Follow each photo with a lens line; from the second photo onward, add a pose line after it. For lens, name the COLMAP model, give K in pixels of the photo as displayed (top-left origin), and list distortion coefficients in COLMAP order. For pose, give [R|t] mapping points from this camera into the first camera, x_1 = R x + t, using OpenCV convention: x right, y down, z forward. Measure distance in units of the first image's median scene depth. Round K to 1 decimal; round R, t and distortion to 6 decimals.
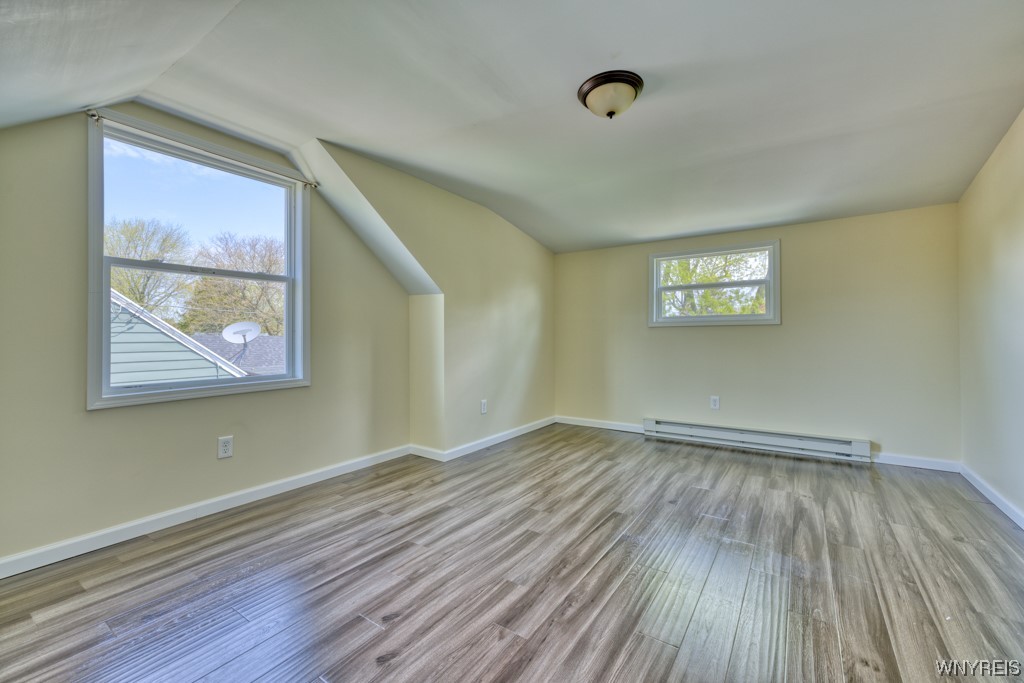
lens RADIAL K [[425.2, 0, 513.3], [0, 425.2, 329.9], [0, 0, 1]] dist [-0.003089, 0.000177]
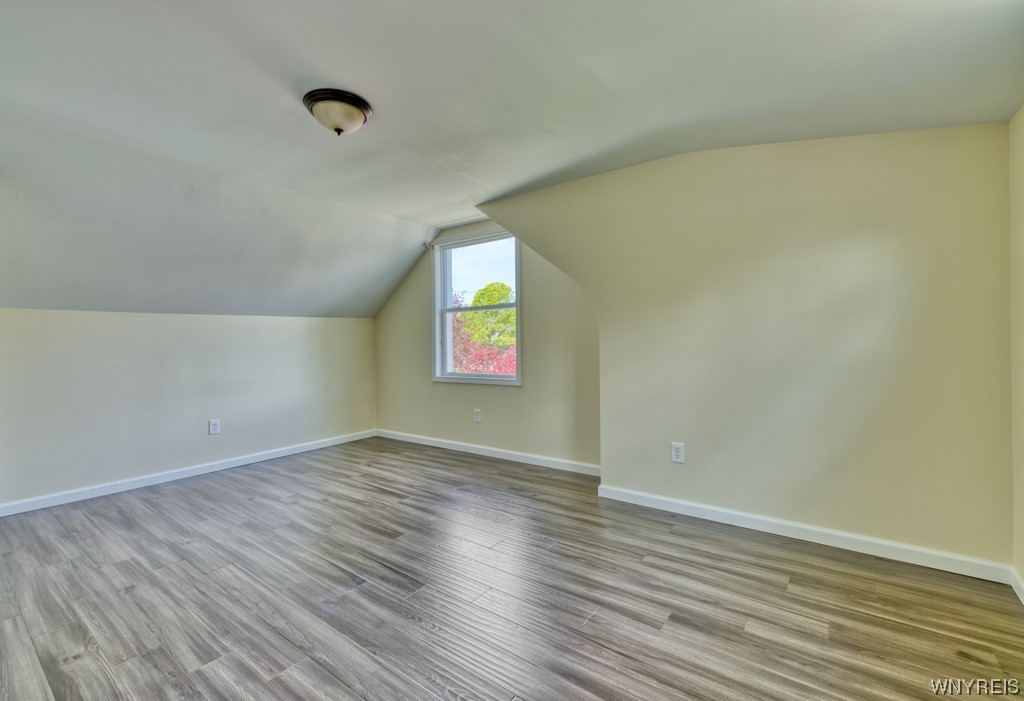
lens RADIAL K [[474.2, 0, 516.7], [0, 474.2, 343.8], [0, 0, 1]] dist [-0.000067, 0.000749]
pose [[-0.064364, 0.016161, -0.997796, 1.129971], [0.031227, 0.999412, 0.014172, -0.021060], [0.997438, -0.030246, -0.064831, 1.283470]]
